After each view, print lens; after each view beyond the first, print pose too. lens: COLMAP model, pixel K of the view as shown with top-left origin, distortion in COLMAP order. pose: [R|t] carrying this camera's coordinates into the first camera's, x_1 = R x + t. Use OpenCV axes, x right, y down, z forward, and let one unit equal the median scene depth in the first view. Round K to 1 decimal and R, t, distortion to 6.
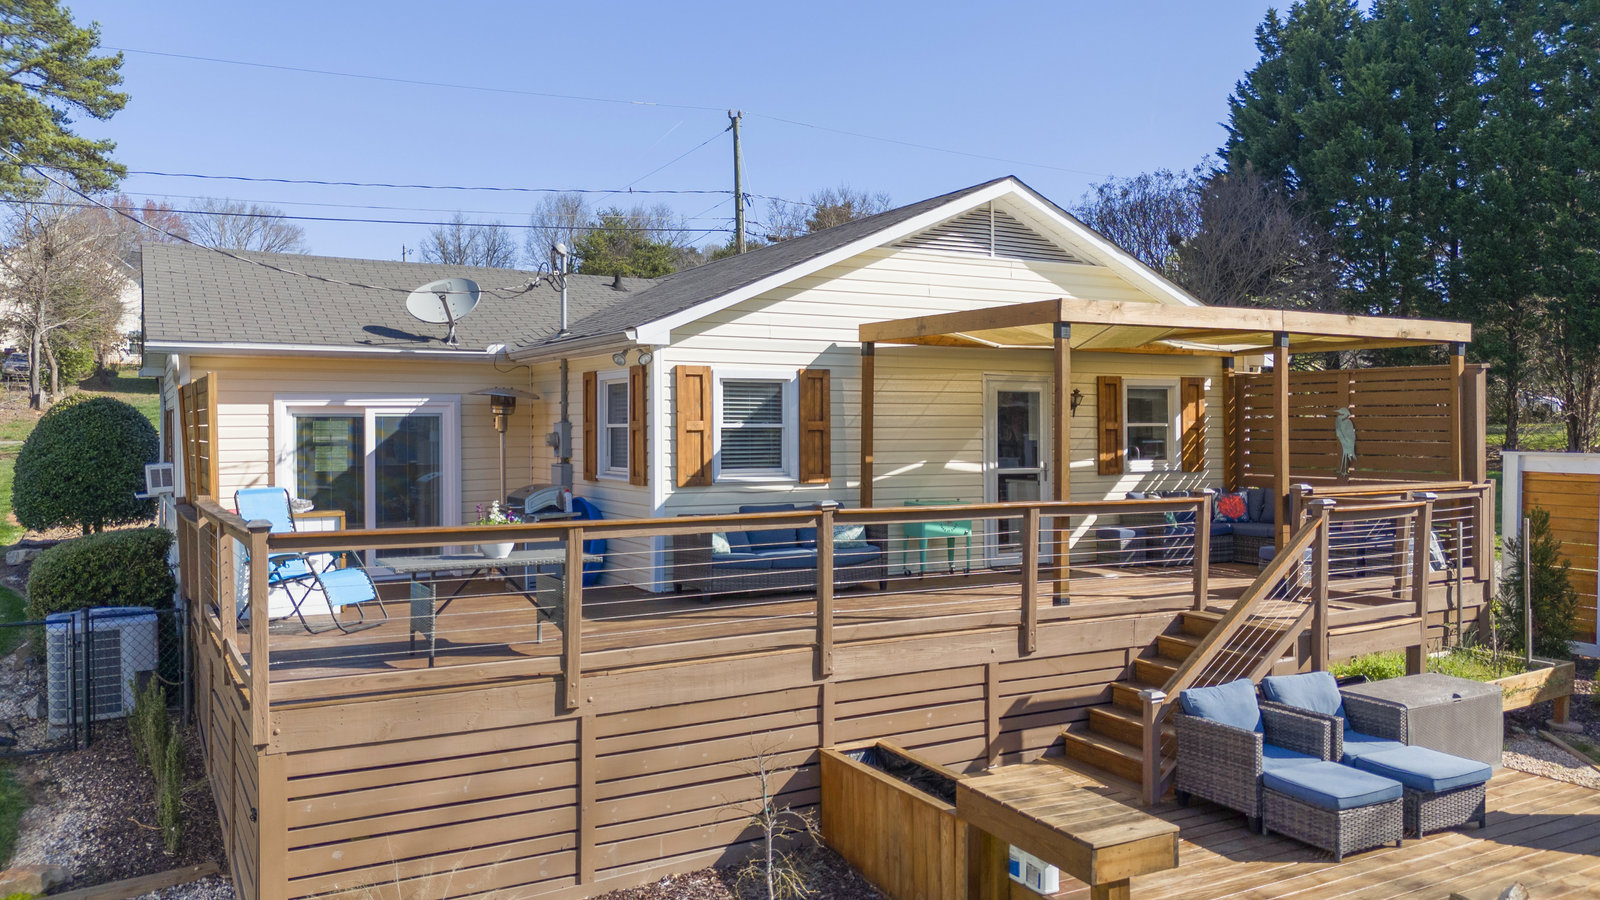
lens RADIAL K [[1167.0, 0, 799.2], [0, 1167.0, 440.3], [0, 0, 1]] dist [0.073481, -0.079450]
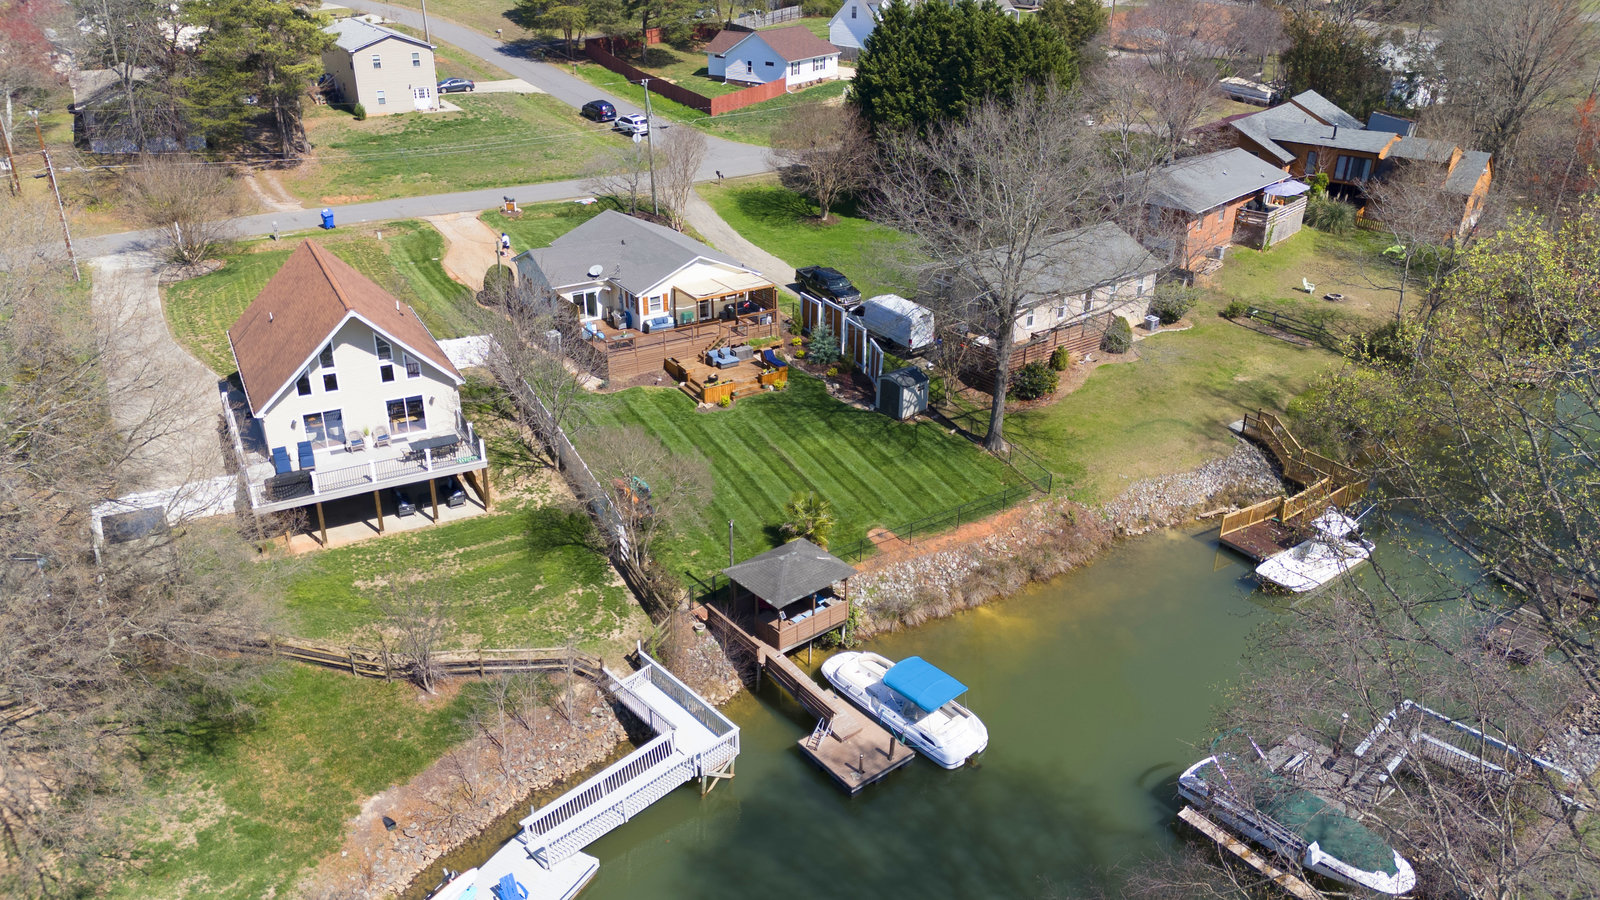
lens RADIAL K [[1167.0, 0, 796.5], [0, 1167.0, 456.6], [0, 0, 1]] dist [0.073481, -0.079450]
pose [[0.998051, -0.014430, 0.060706, 0.307803], [-0.012918, 0.904031, 0.427272, -1.863072], [-0.061046, -0.427224, 0.902083, -4.787485]]
